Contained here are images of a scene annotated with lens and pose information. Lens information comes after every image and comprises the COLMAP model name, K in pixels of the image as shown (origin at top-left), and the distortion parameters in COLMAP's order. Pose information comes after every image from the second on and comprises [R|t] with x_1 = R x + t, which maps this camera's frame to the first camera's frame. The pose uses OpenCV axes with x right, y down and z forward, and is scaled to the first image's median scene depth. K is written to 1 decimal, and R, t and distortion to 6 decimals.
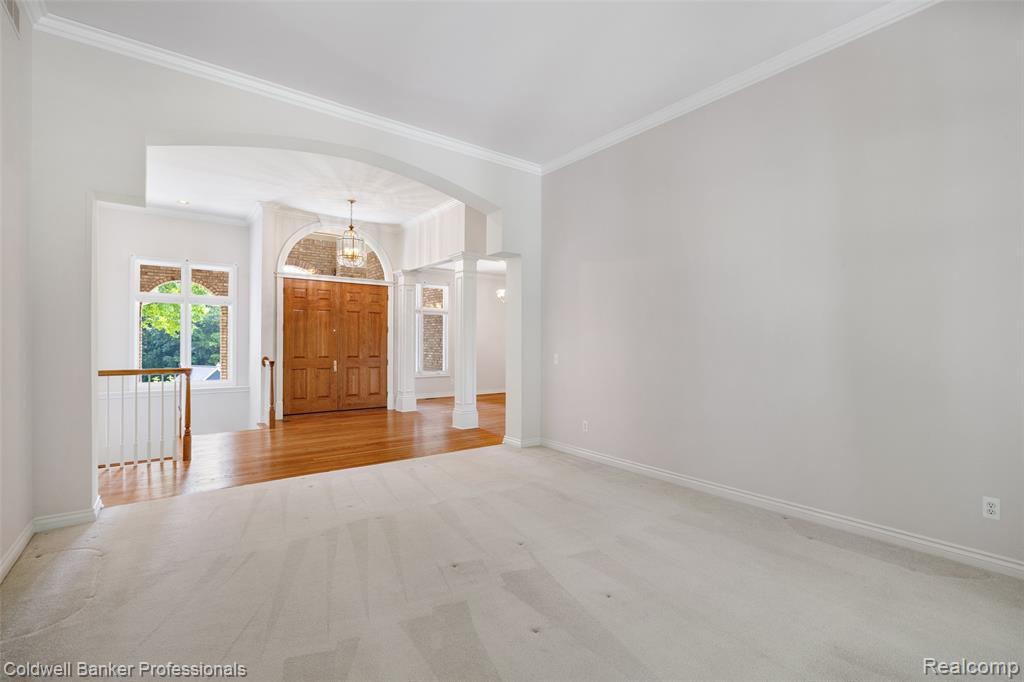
lens RADIAL K [[457.0, 0, 511.6], [0, 457.0, 341.0], [0, 0, 1]] dist [-0.007315, -0.000369]
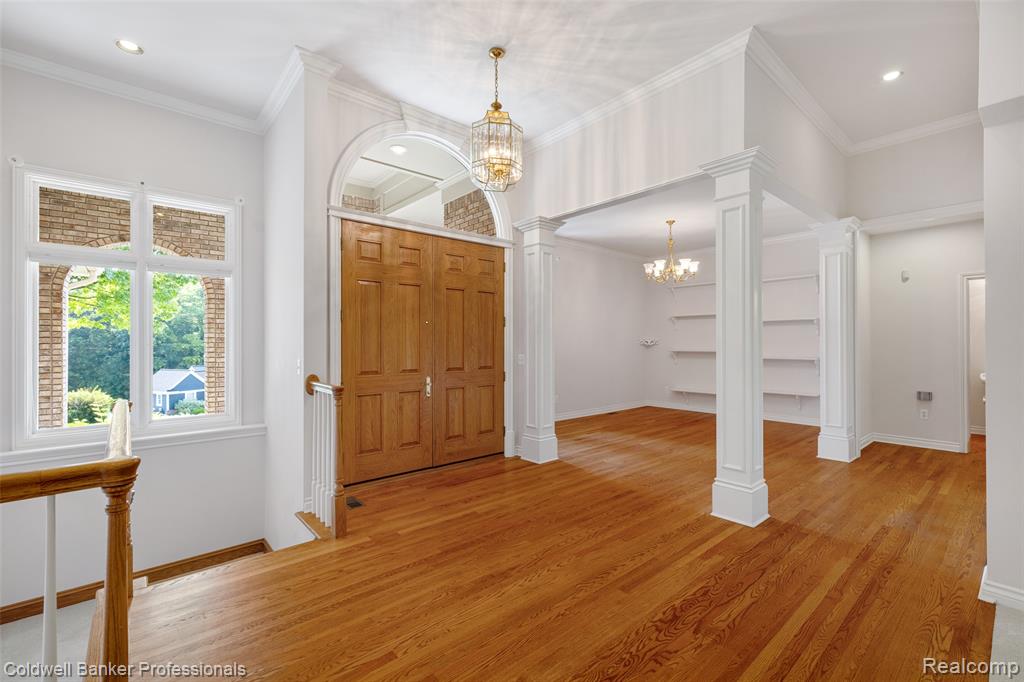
lens RADIAL K [[439.2, 0, 510.1], [0, 439.2, 340.6], [0, 0, 1]] dist [0.003071, 0.000393]
pose [[0.998359, -0.007201, 0.056811, -0.315188], [0.007172, 0.999974, 0.000721, -0.000565], [-0.056815, -0.000313, 0.998385, 0.460243]]
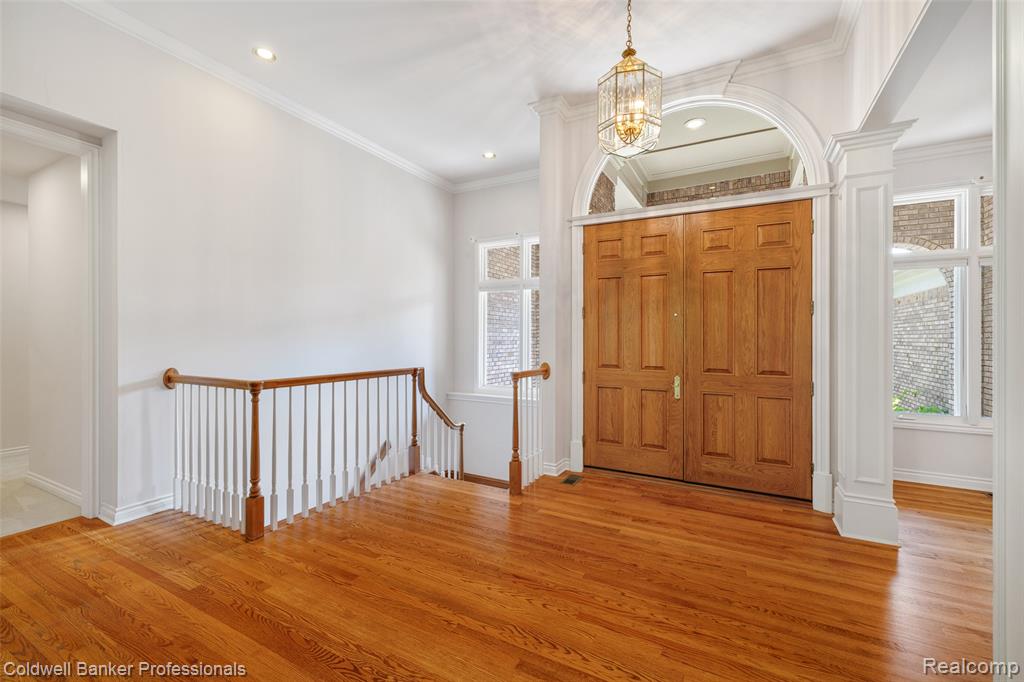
lens RADIAL K [[428.1, 0, 514.8], [0, 428.1, 337.3], [0, 0, 1]] dist [-0.000537, 0.000139]
pose [[0.416139, -0.003201, -0.909295, -0.042645], [-0.000159, 0.999994, -0.003593, 0.002869], [0.909301, 0.001640, 0.416136, 0.648025]]
